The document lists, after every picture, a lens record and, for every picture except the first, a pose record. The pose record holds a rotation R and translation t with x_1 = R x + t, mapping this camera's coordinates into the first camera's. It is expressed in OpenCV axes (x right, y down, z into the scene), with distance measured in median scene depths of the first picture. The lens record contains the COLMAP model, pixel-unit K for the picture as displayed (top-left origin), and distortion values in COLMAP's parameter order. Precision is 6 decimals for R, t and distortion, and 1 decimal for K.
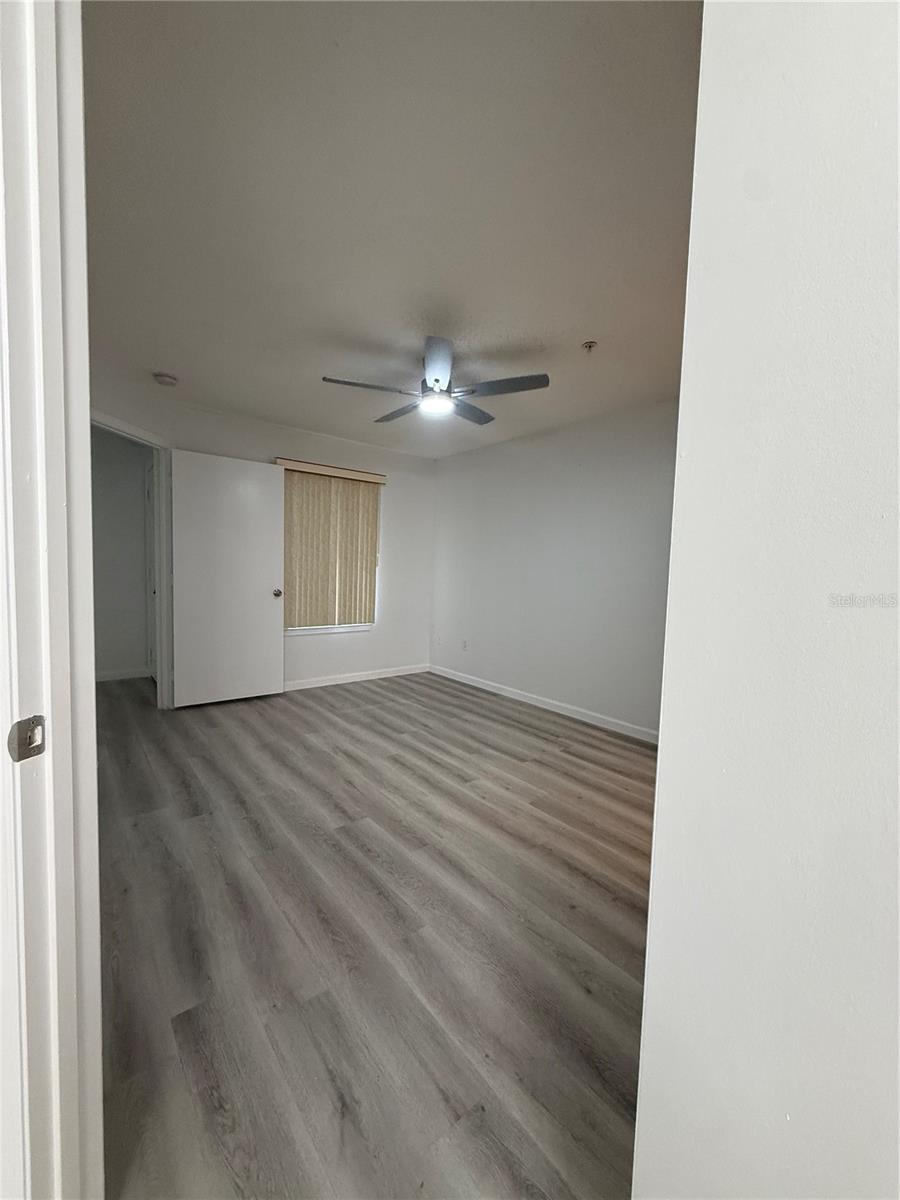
lens RADIAL K [[475.4, 0, 443.9], [0, 475.4, 608.7], [0, 0, 1]] dist [-0.002424, 0.000683]
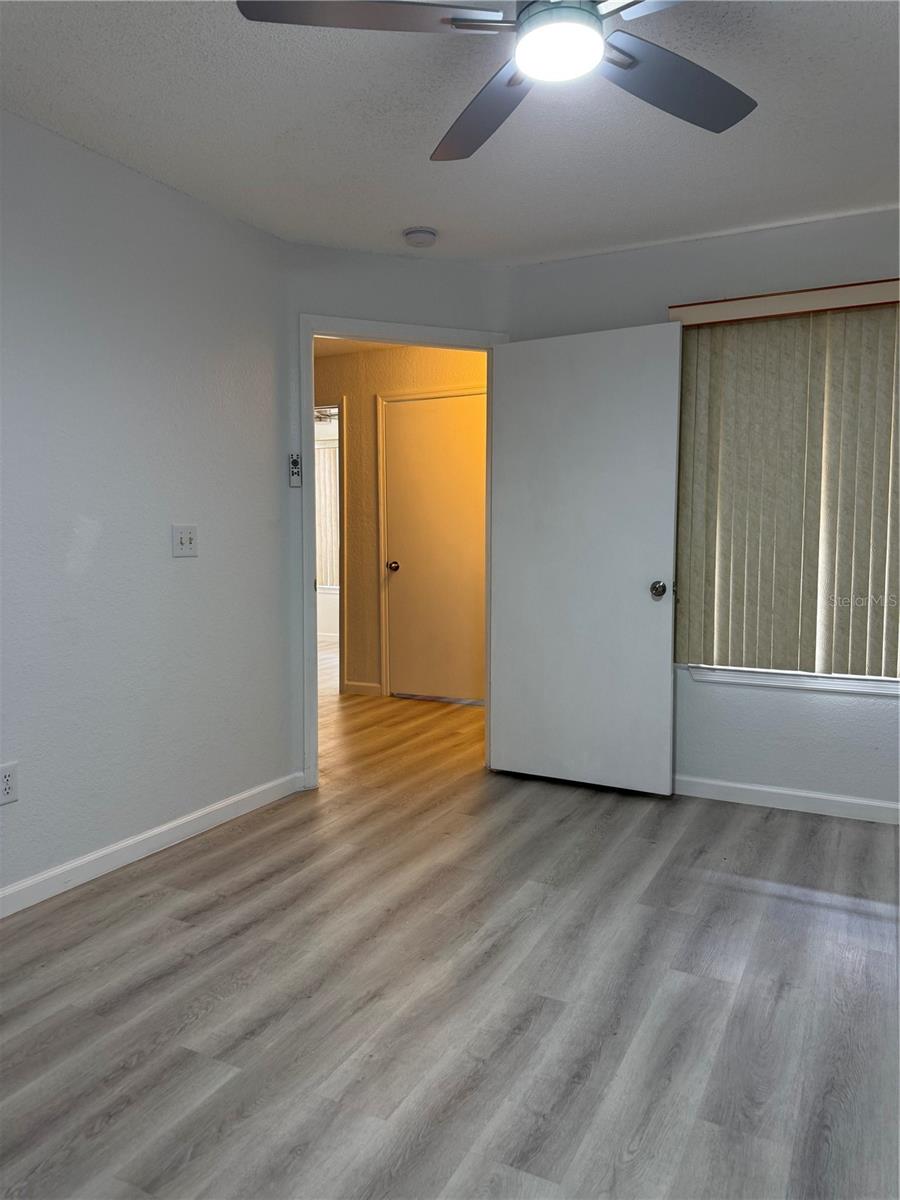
lens RADIAL K [[850.0, 0, 451.5], [0, 850.0, 596.6], [0, 0, 1]] dist [0.054965, -0.025629]
pose [[0.394834, 0.038276, -0.917955, 0.516016], [-0.056935, 0.998231, 0.017134, -0.039063], [0.916987, 0.045498, 0.396315, 0.624252]]
